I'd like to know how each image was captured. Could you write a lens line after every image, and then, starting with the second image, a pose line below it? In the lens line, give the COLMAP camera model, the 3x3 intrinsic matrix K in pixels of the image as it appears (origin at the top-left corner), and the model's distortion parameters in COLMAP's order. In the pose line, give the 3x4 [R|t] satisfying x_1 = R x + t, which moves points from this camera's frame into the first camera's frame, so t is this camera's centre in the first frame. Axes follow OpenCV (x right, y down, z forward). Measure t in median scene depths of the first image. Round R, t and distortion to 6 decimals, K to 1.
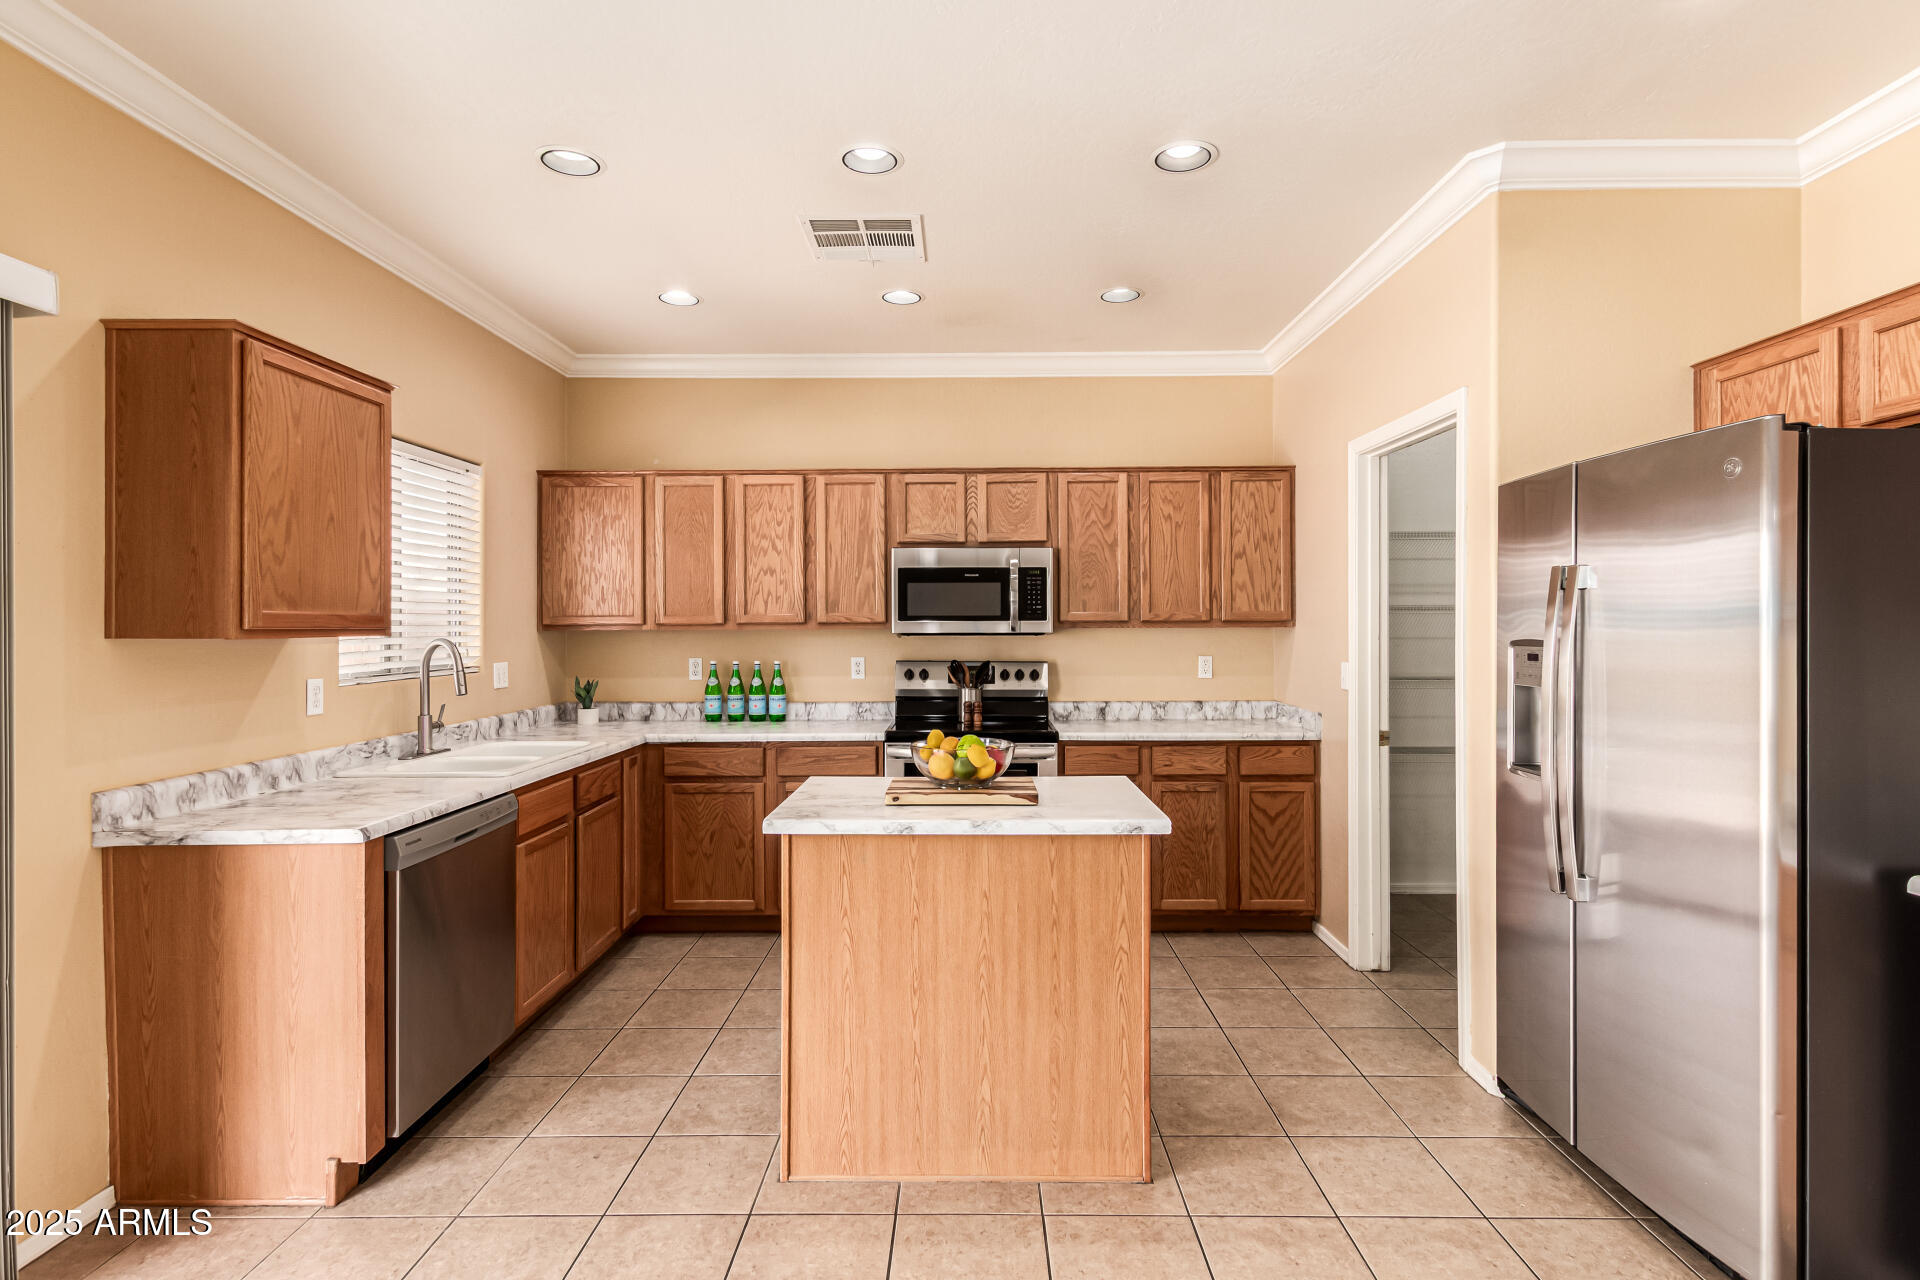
lens RADIAL K [[923.5, 0, 954.9], [0, 923.5, 625.9], [0, 0, 1]] dist [0.009585, -0.000013]
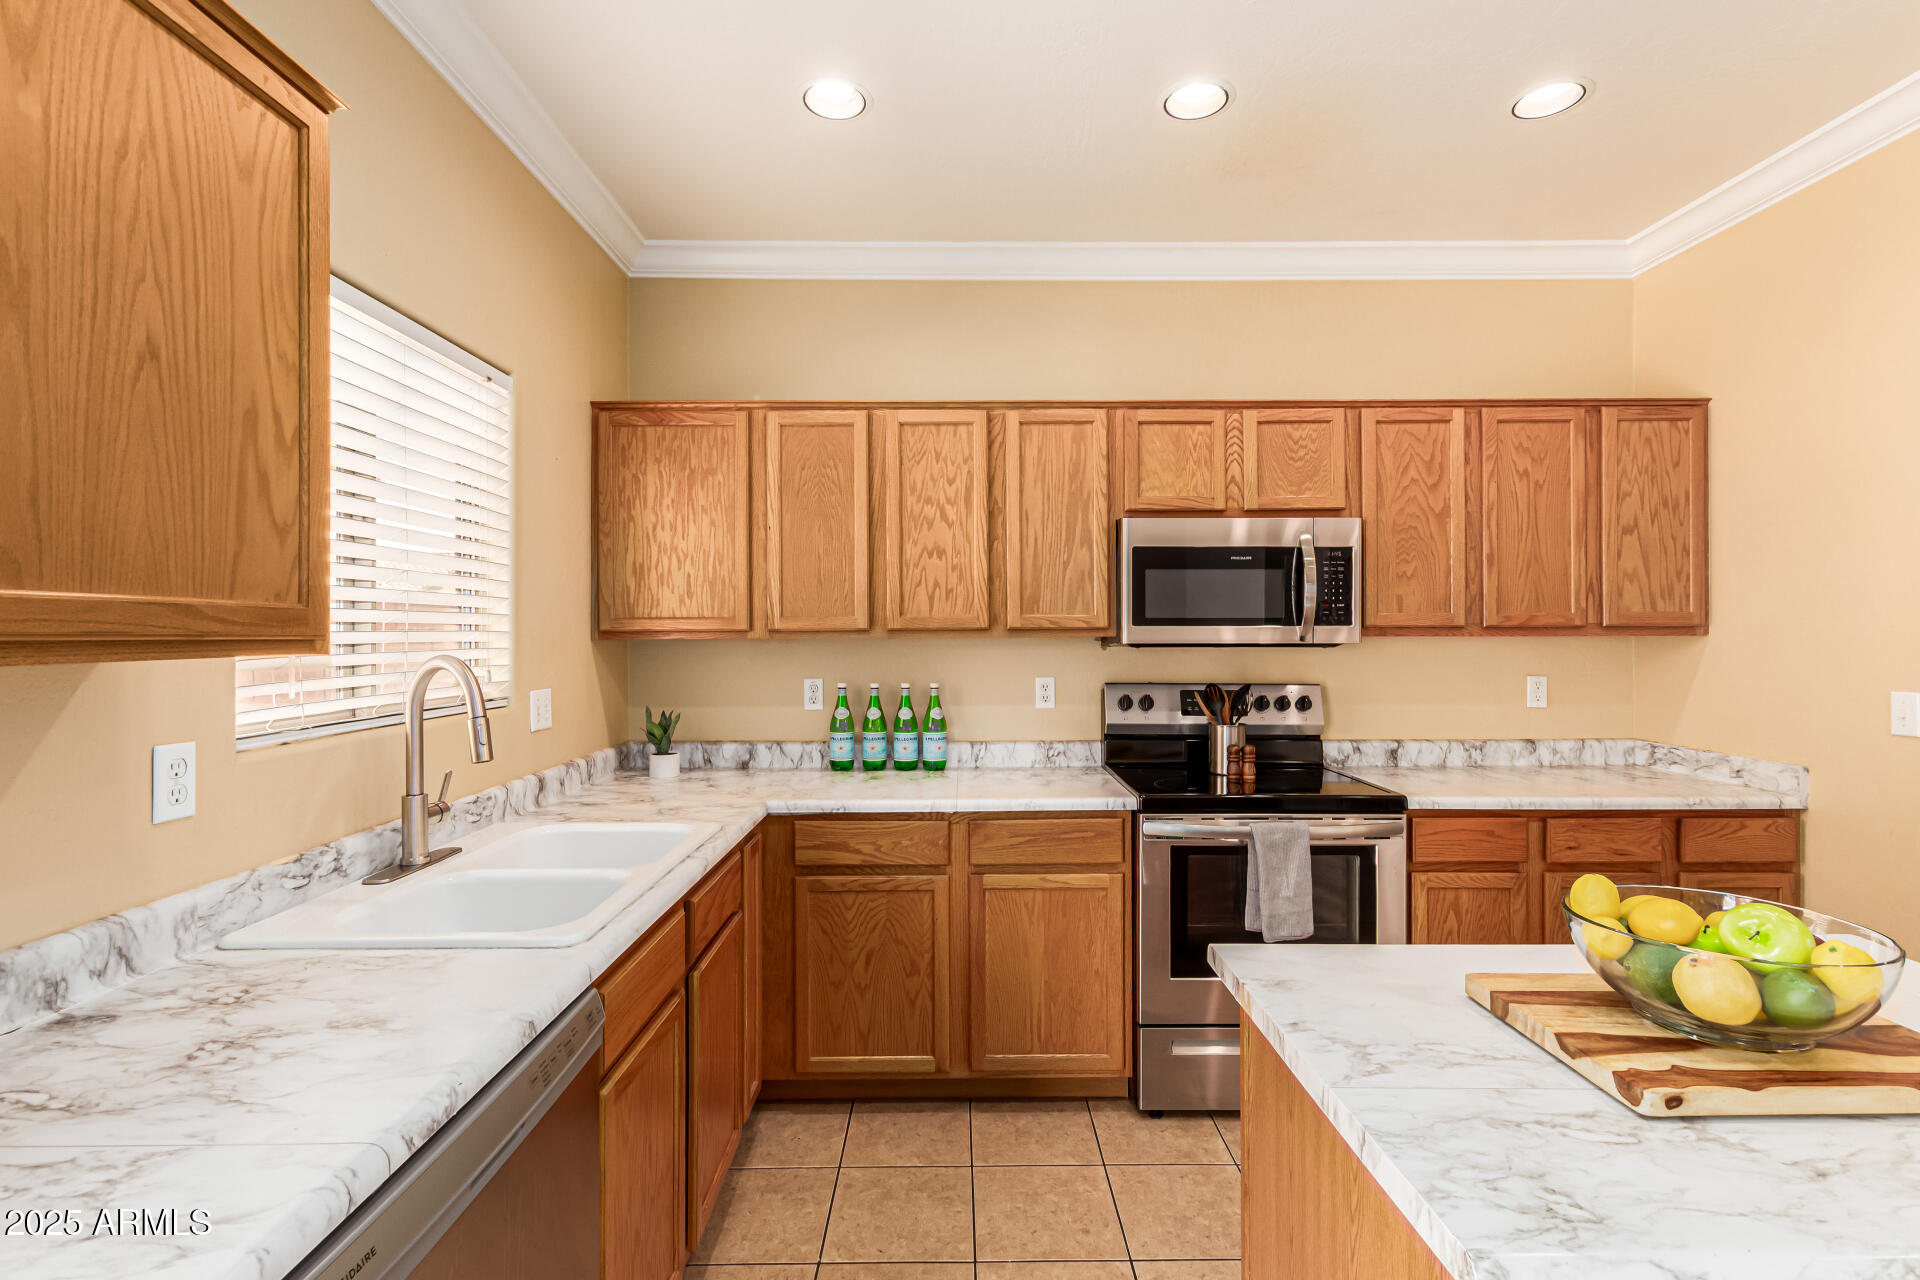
lens RADIAL K [[885.6, 0, 961.4], [0, 885.6, 635.2], [0, 0, 1]] dist [0.008900, -0.002379]
pose [[0.999871, 0.001083, 0.016007, -0.193176], [-0.001095, 0.999999, 0.000747, 0.001152], [-0.016006, -0.000764, 0.999872, 0.352150]]
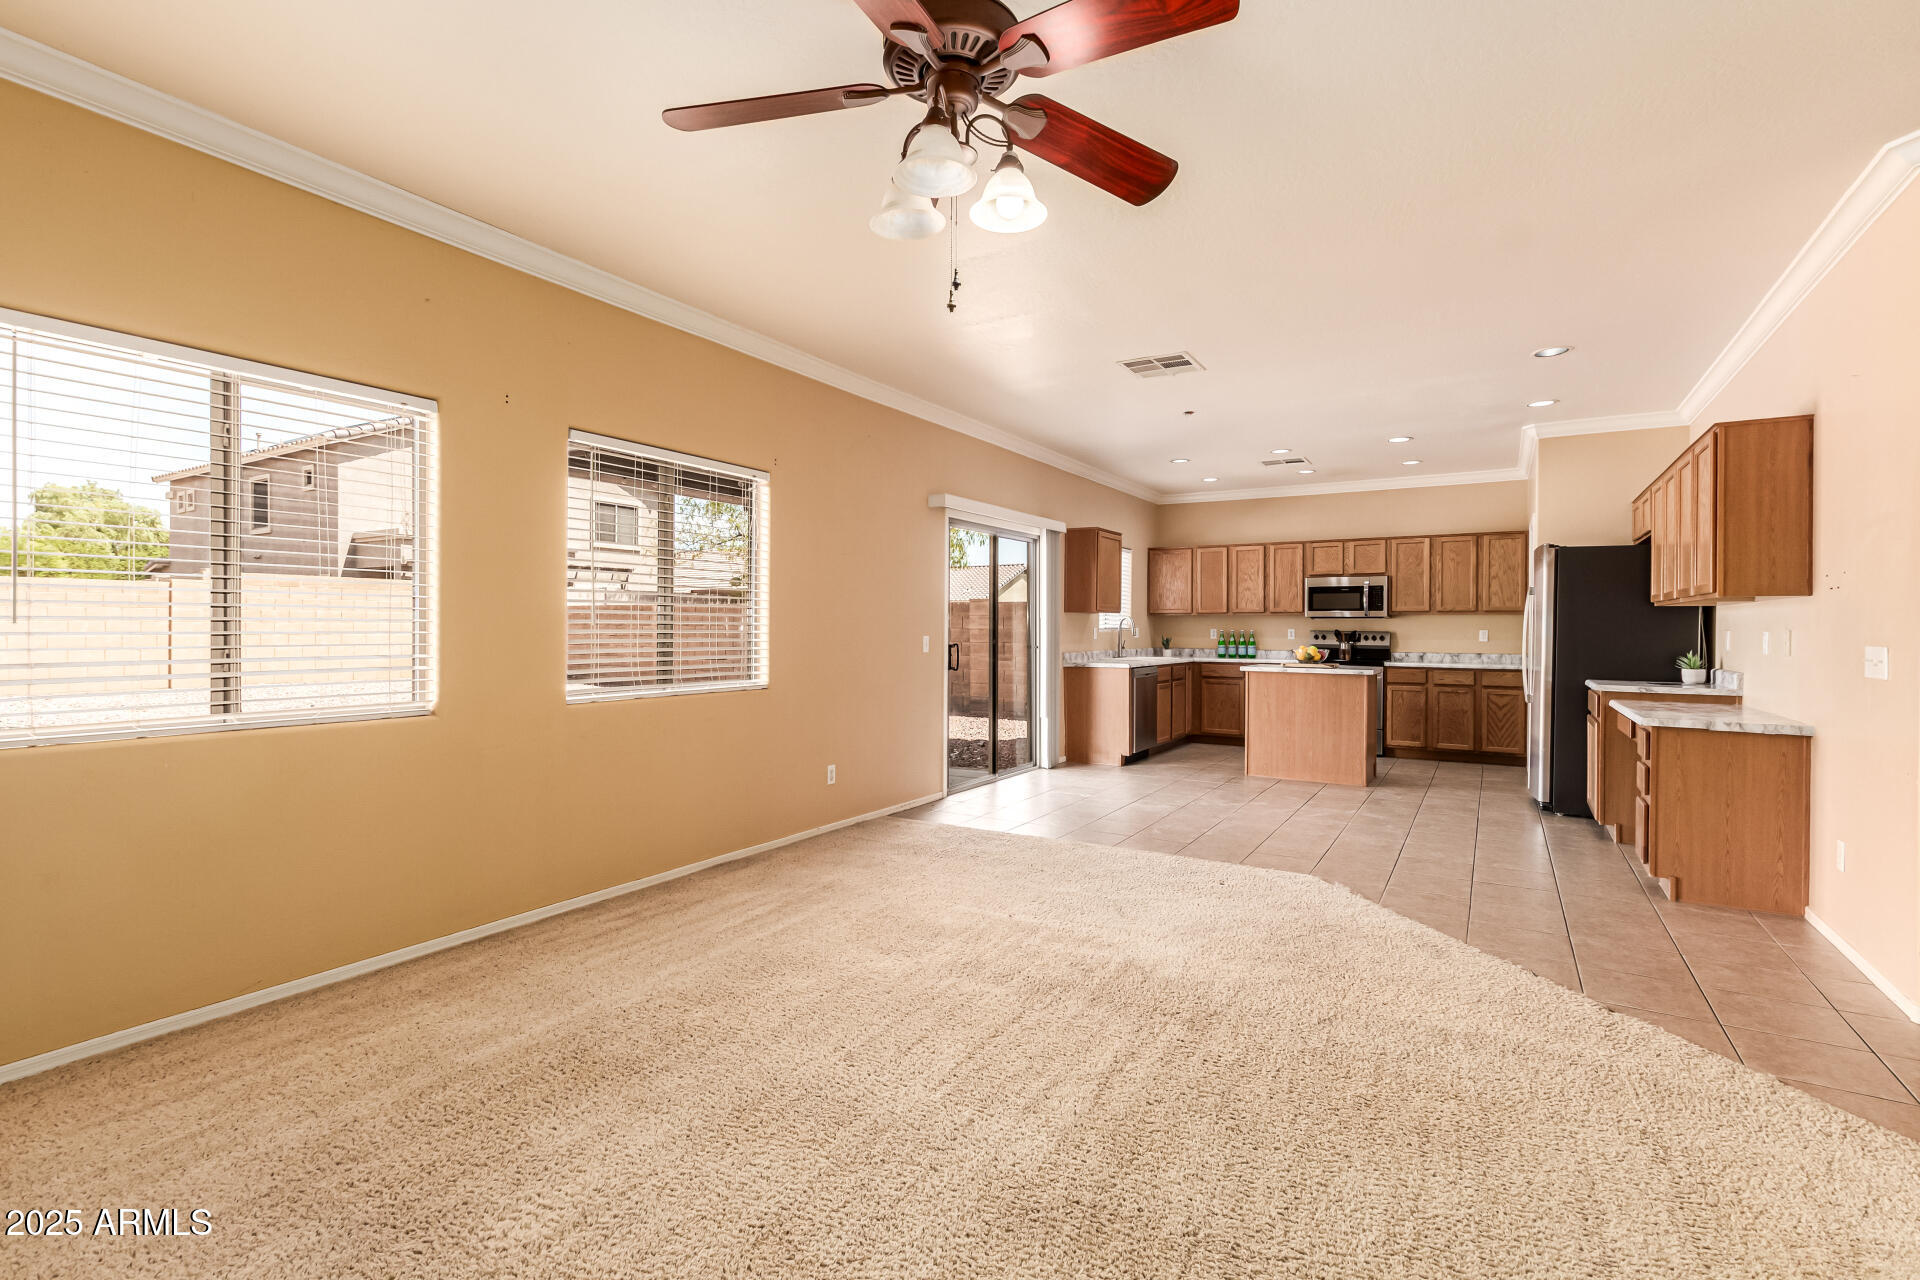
lens RADIAL K [[885.6, 0, 956.4], [0, 885.6, 634.4], [0, 0, 1]] dist [0.008900, -0.002379]
pose [[0.857759, 0.011616, -0.513921, 0.298985], [-0.005739, 0.999899, 0.013022, 0.026551], [0.514021, -0.008220, 0.857738, -1.208057]]
